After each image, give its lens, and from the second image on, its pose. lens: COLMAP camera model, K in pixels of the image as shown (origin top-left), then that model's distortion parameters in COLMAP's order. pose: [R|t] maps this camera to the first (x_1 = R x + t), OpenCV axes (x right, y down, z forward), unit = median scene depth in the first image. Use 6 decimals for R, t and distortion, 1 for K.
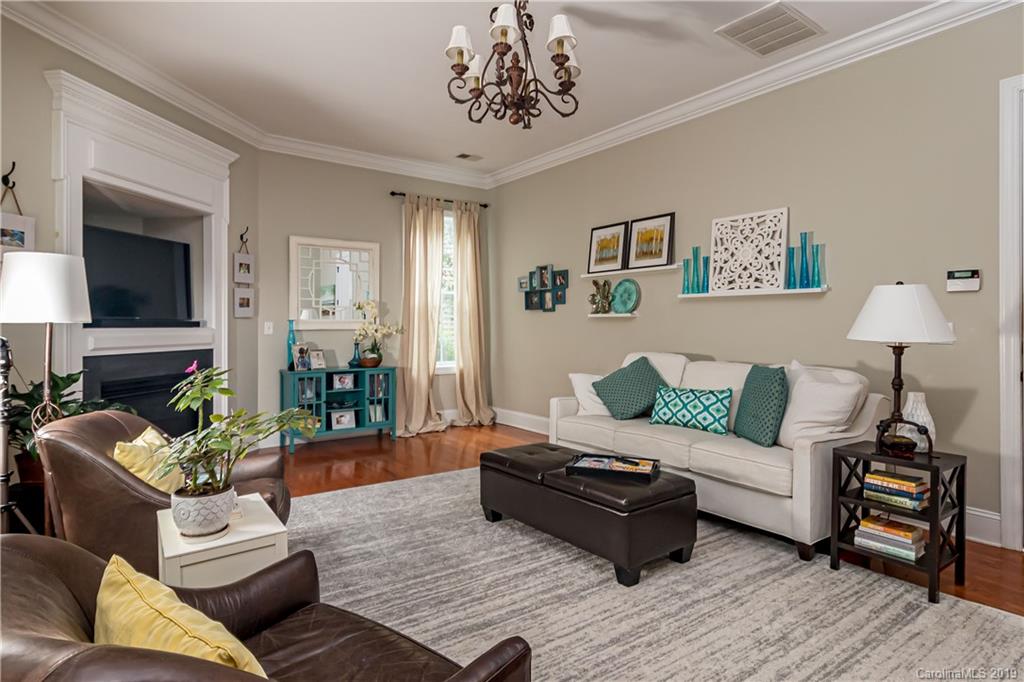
lens RADIAL K [[557.9, 0, 505.8], [0, 557.9, 326.6], [0, 0, 1]] dist [-0.002571, 0.000159]
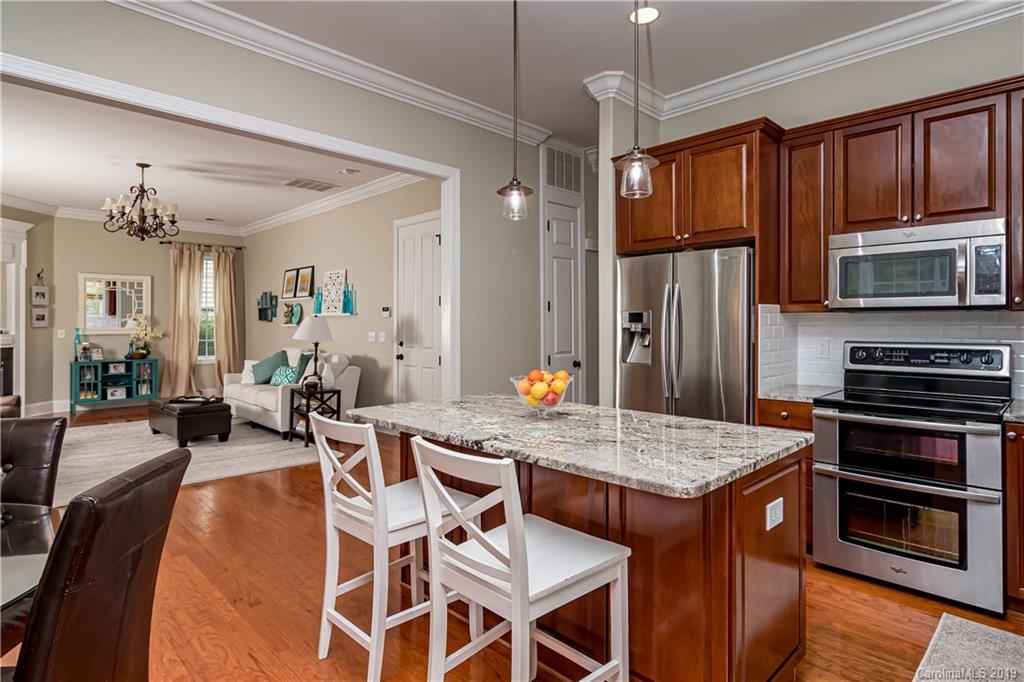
lens RADIAL K [[557.9, 0, 505.8], [0, 557.9, 326.6], [0, 0, 1]] dist [-0.002571, 0.000159]
pose [[0.990333, -0.001681, 0.138697, 0.570655], [0.001509, 0.999998, 0.001345, -0.017333], [-0.138699, -0.001123, 0.990334, -0.681681]]
